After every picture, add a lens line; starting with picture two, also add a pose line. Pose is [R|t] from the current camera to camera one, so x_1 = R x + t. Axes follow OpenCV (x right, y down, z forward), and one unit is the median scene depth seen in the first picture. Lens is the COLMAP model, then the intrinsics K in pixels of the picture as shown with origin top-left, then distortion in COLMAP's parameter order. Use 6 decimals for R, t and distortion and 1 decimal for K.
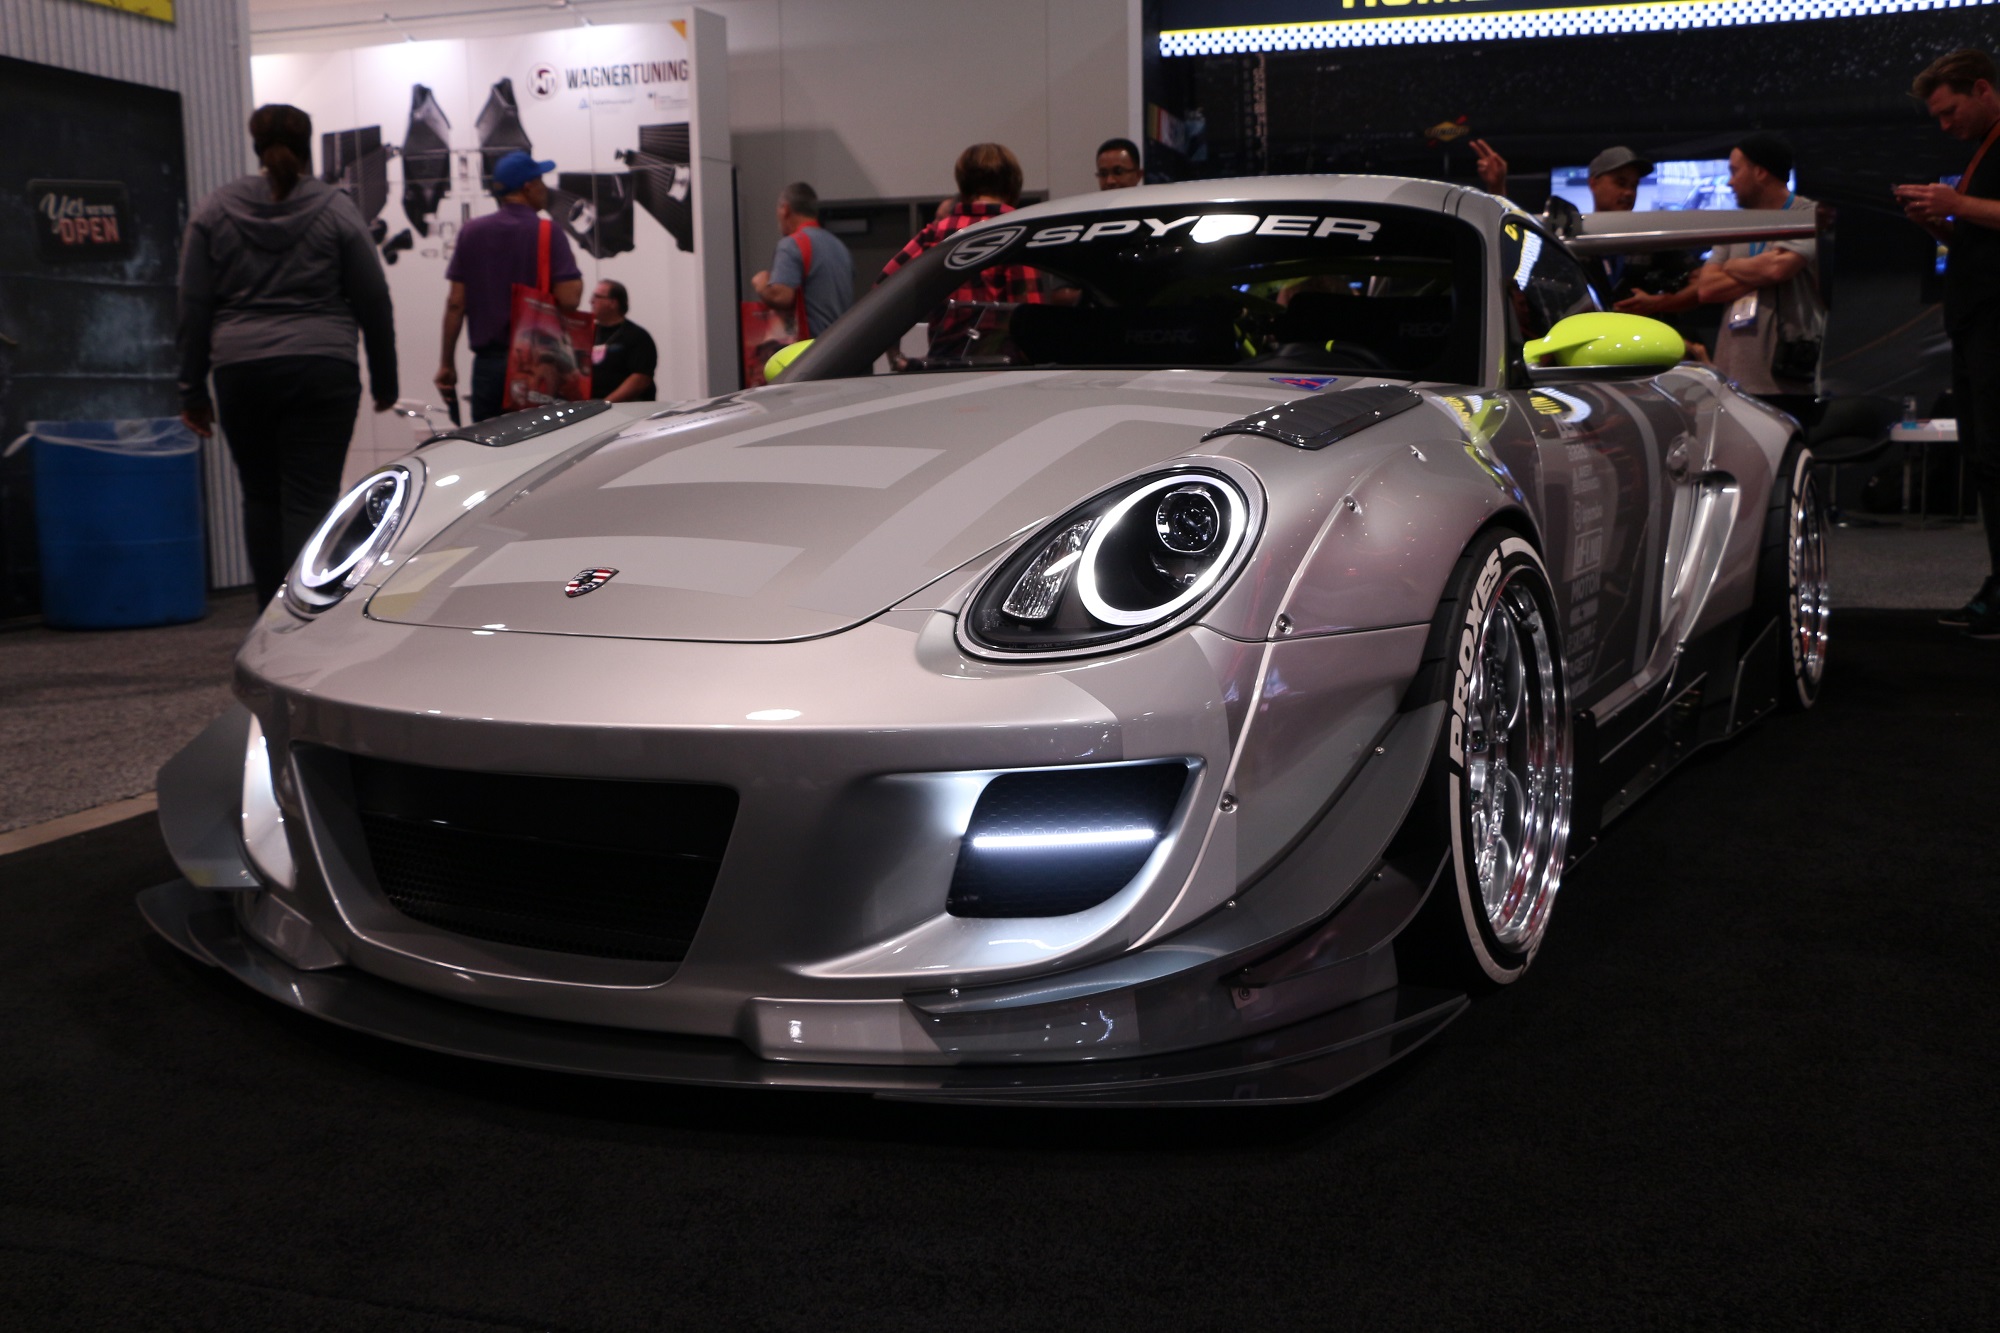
lens RADIAL K [[1970.3, 0, 1058.7], [0, 1970.3, 663.8], [0, 0, 1]] dist [-0.156191, 0.279944]
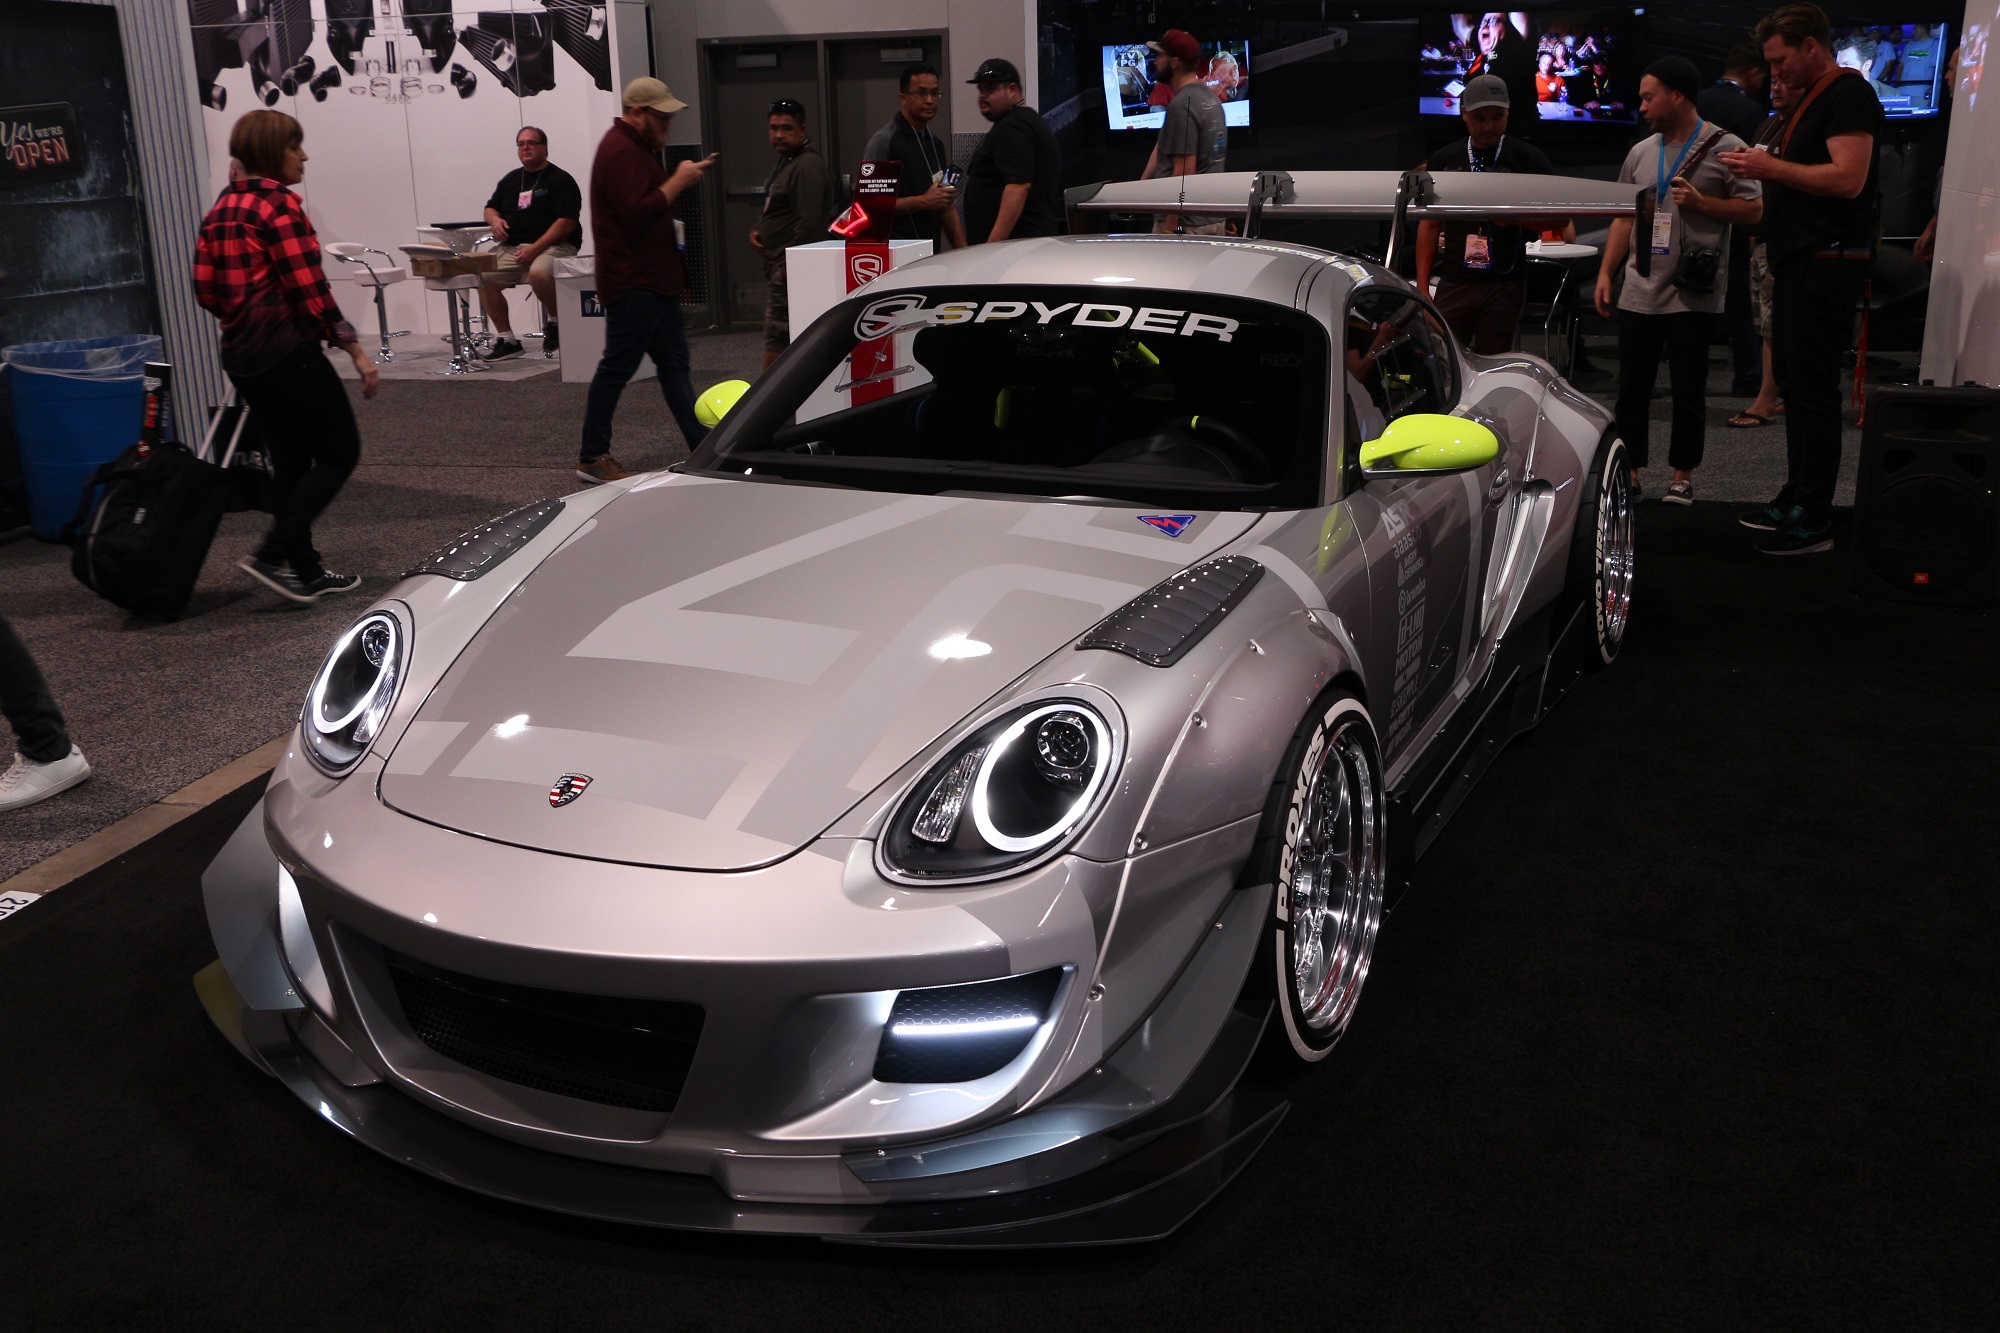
lens RADIAL K [[1843.6, 0, 1060.7], [0, 1843.6, 666.7], [0, 0, 1]] dist [-0.177800, 0.233507]
pose [[0.998624, -0.014075, 0.050510, 0.005642], [0.006259, 0.988408, 0.151692, -0.224607], [-0.052060, -0.151167, 0.987136, -0.089109]]
